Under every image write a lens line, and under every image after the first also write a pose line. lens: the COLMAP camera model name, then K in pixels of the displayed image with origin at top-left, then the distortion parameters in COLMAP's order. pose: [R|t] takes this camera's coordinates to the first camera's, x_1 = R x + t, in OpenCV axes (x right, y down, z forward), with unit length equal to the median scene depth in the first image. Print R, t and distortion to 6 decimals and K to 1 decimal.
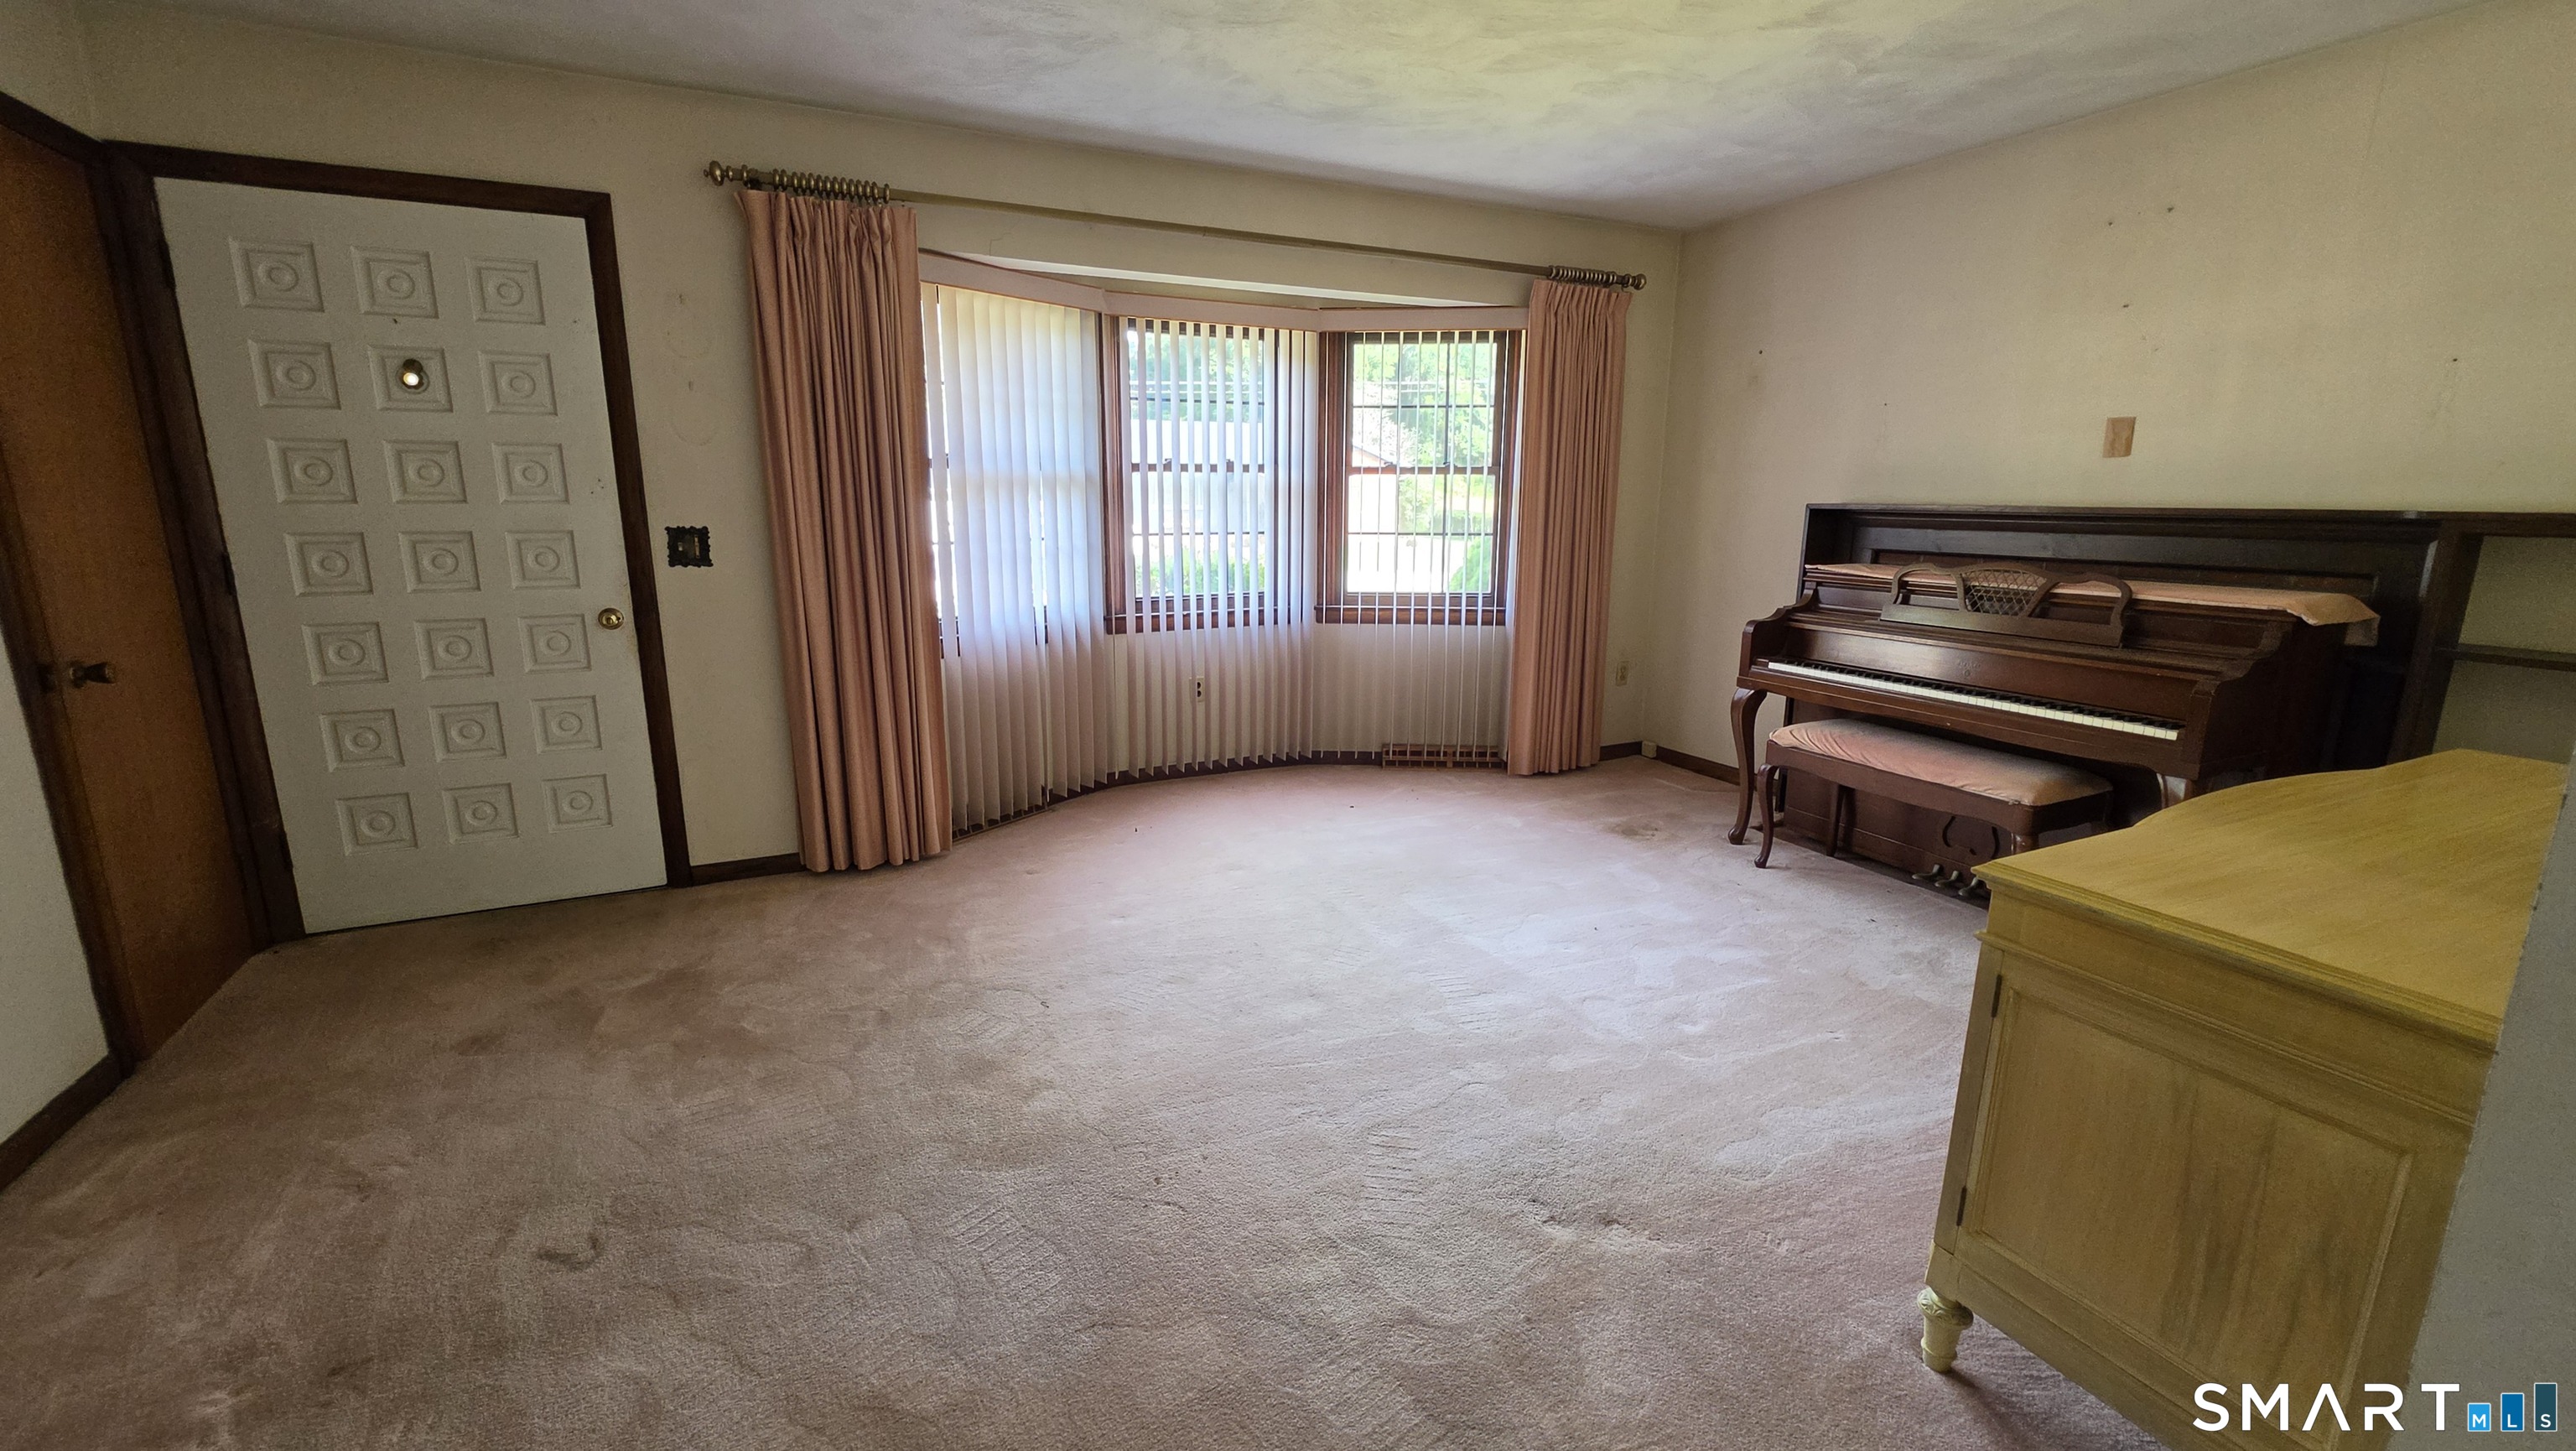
lens RADIAL K [[1033.8, 0, 1295.0], [0, 1033.8, 728.6], [0, 0, 1]] dist [-0.006246, -0.000321]
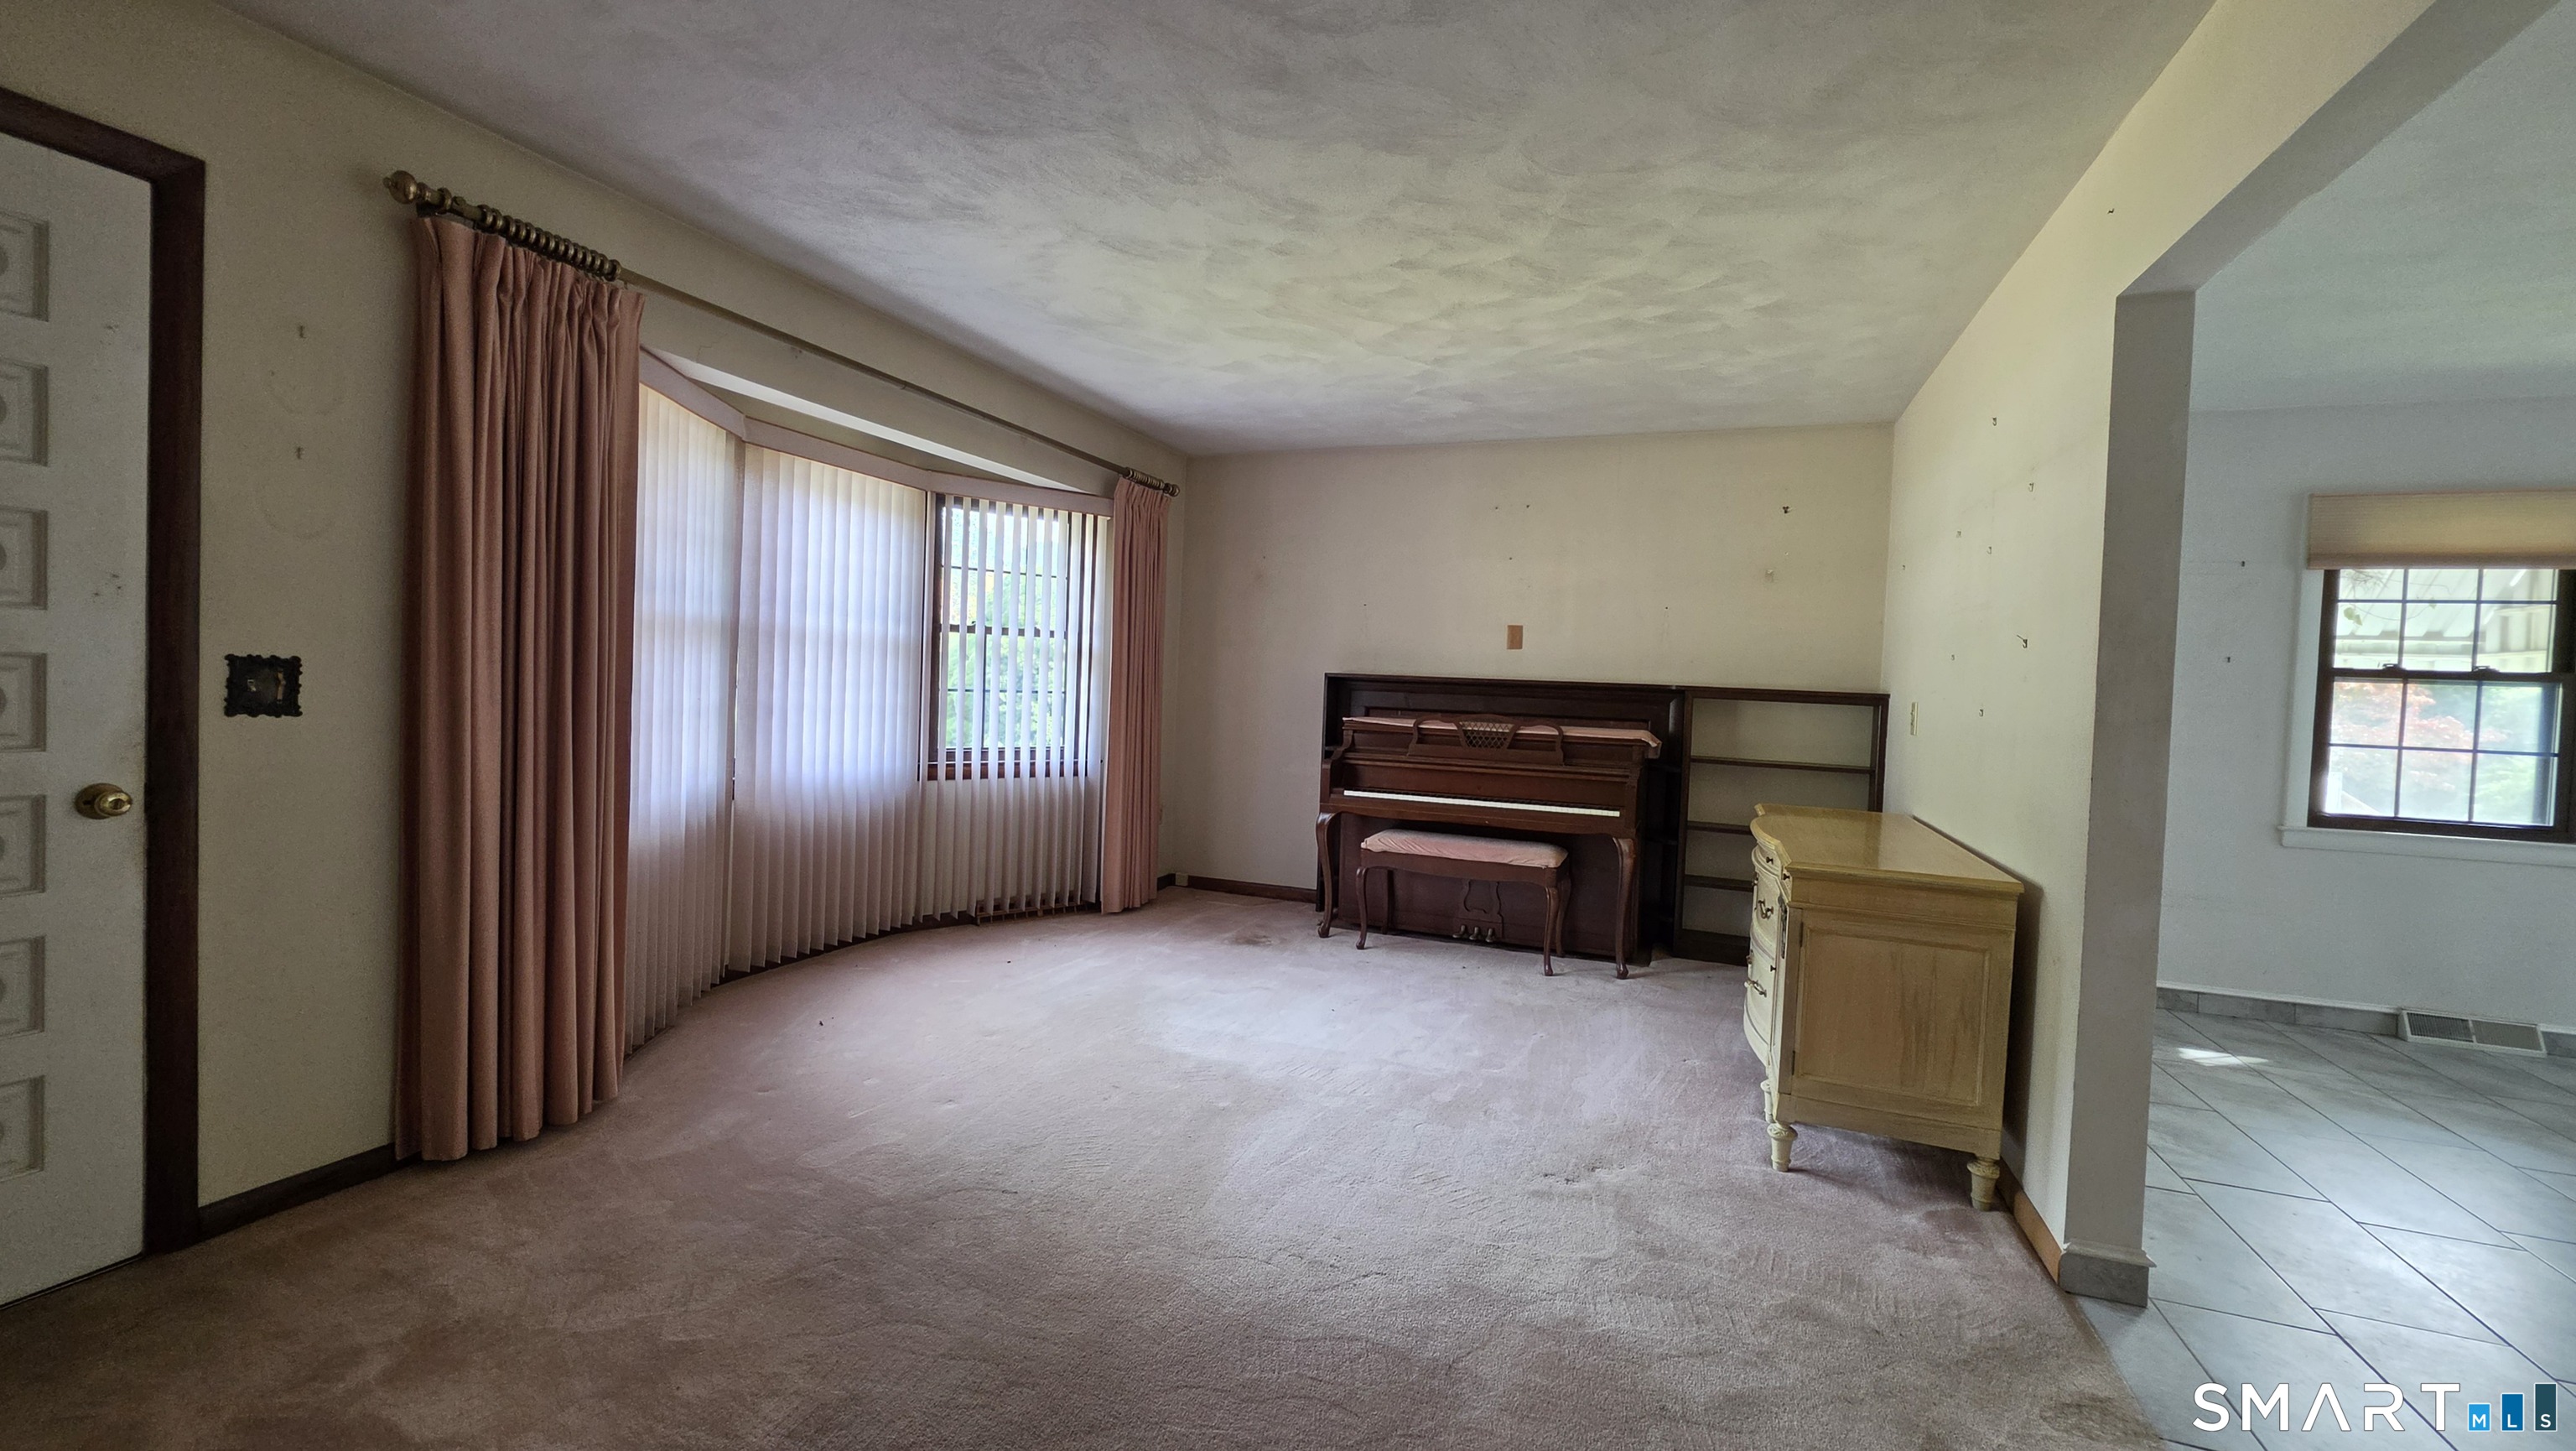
lens RADIAL K [[1033.8, 0, 1297.4], [0, 1033.8, 726.0], [0, 0, 1]] dist [-0.006246, -0.000321]
pose [[0.729342, -0.005449, 0.684128, -0.558997], [0.115773, 0.986530, -0.115567, -0.000557], [-0.674283, 0.163491, 0.720148, 0.095911]]
